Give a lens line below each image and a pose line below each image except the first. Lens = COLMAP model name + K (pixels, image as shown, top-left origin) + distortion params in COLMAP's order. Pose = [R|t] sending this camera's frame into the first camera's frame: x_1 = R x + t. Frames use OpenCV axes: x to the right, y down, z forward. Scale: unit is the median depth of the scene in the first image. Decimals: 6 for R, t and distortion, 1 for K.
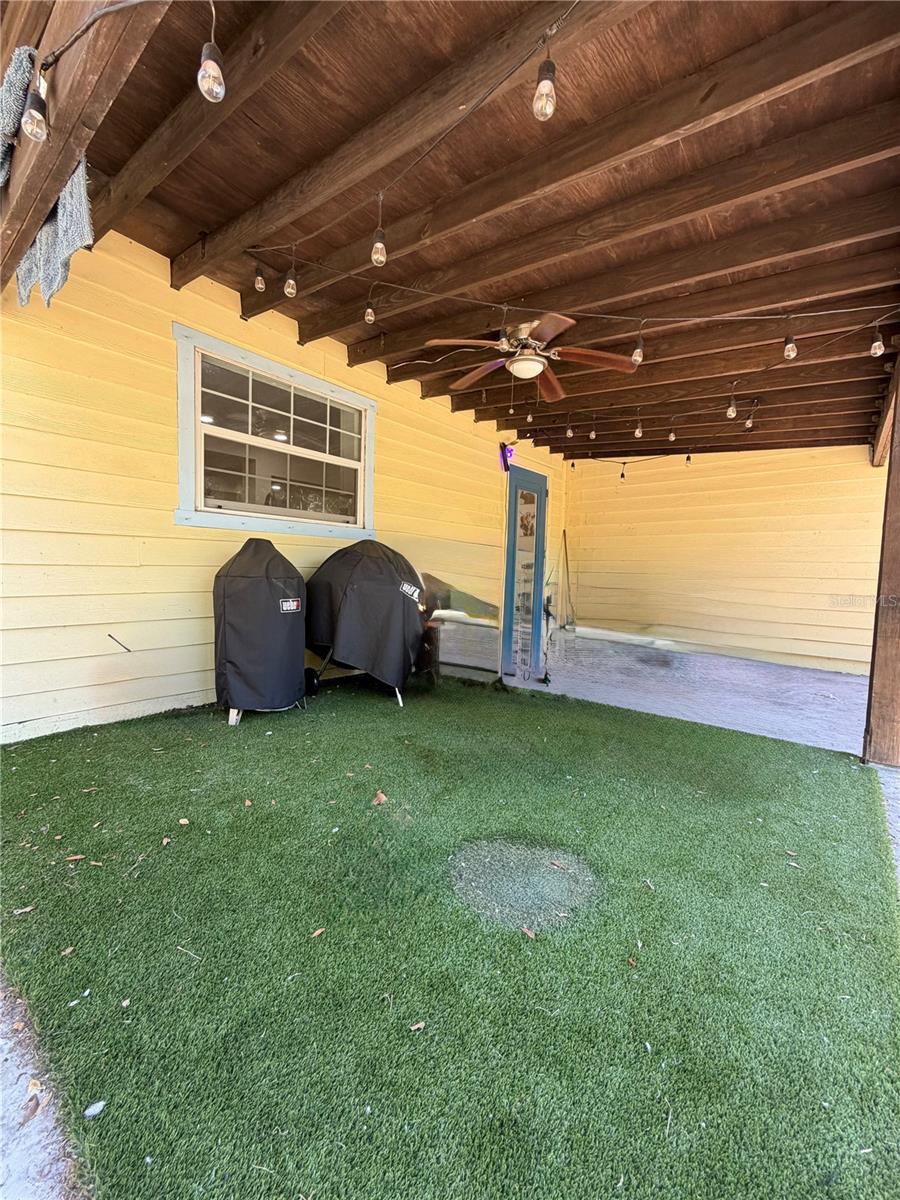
lens RADIAL K [[484.9, 0, 451.0], [0, 484.9, 595.6], [0, 0, 1]] dist [-0.008231, 0.000998]
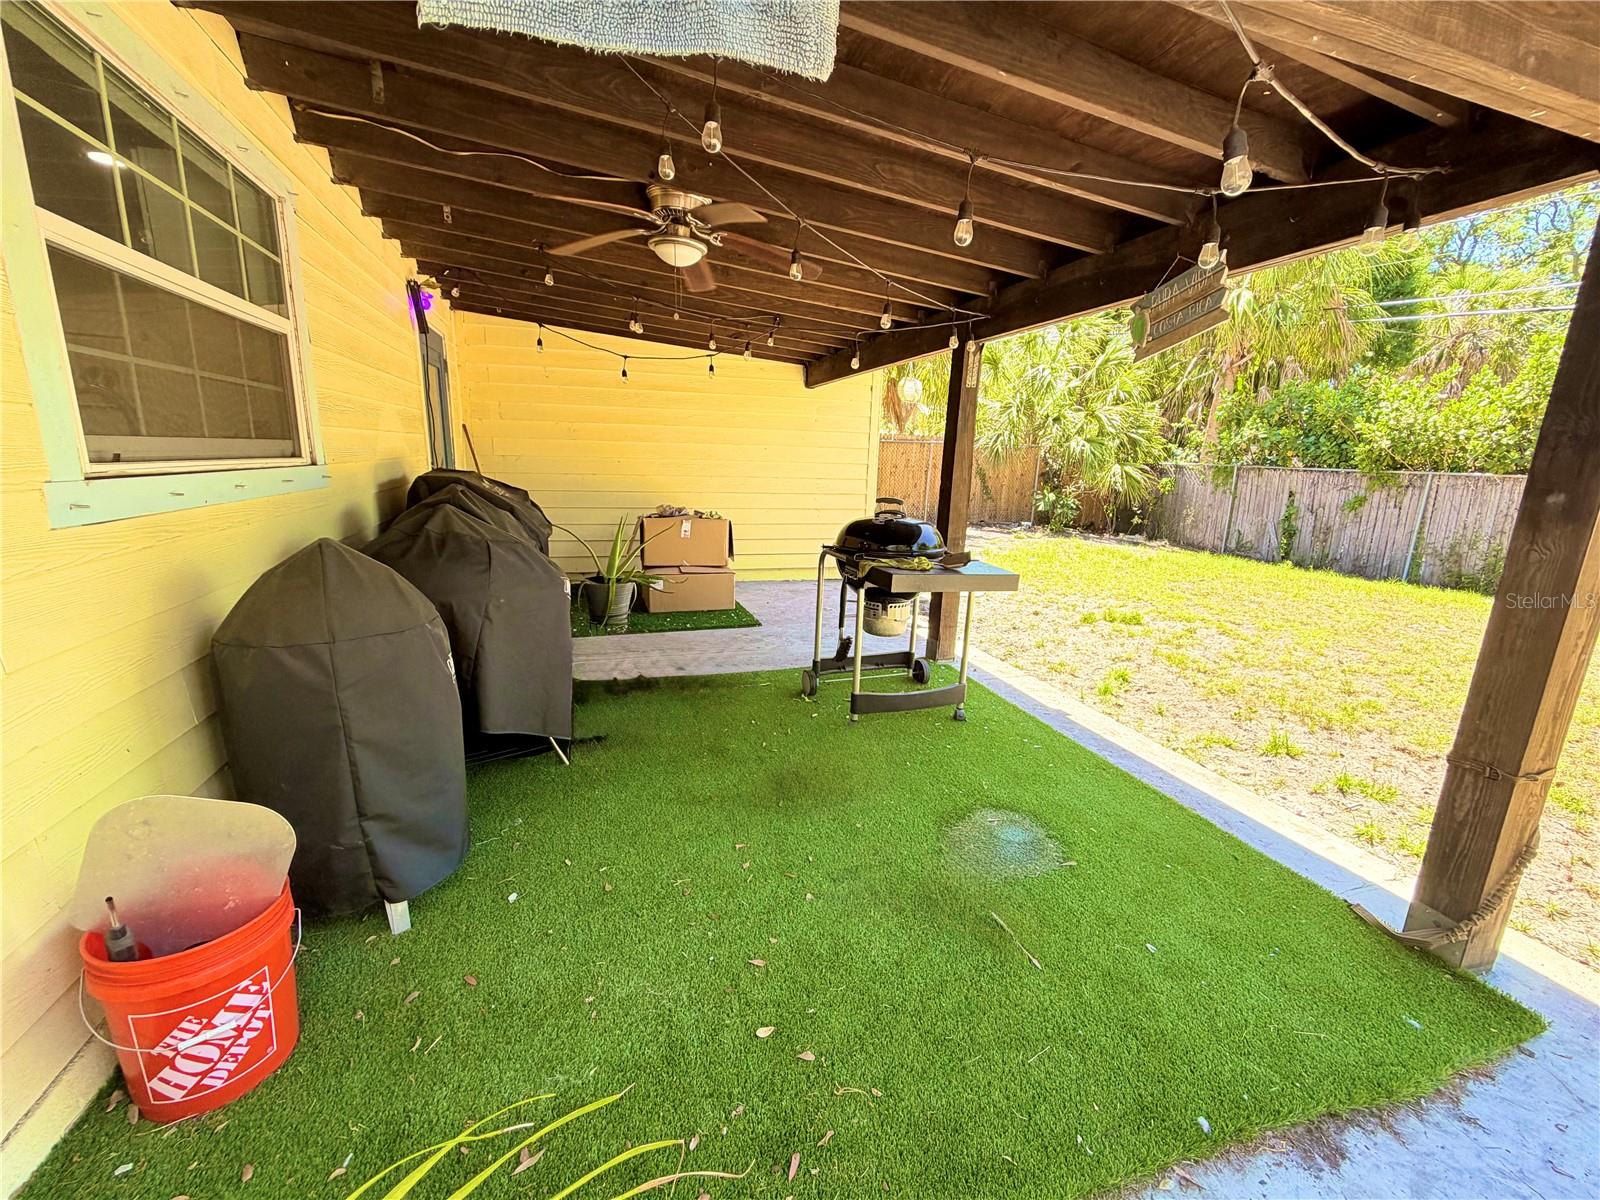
lens RADIAL K [[646.5, 0, 808.6], [0, 646.5, 601.6], [0, 0, 1]] dist [-0.008231, 0.000998]
pose [[0.533337, -0.195269, 0.823056, -0.555650], [0.027444, 0.976474, 0.213884, -0.149976], [-0.845457, -0.091484, 0.526149, 0.263107]]
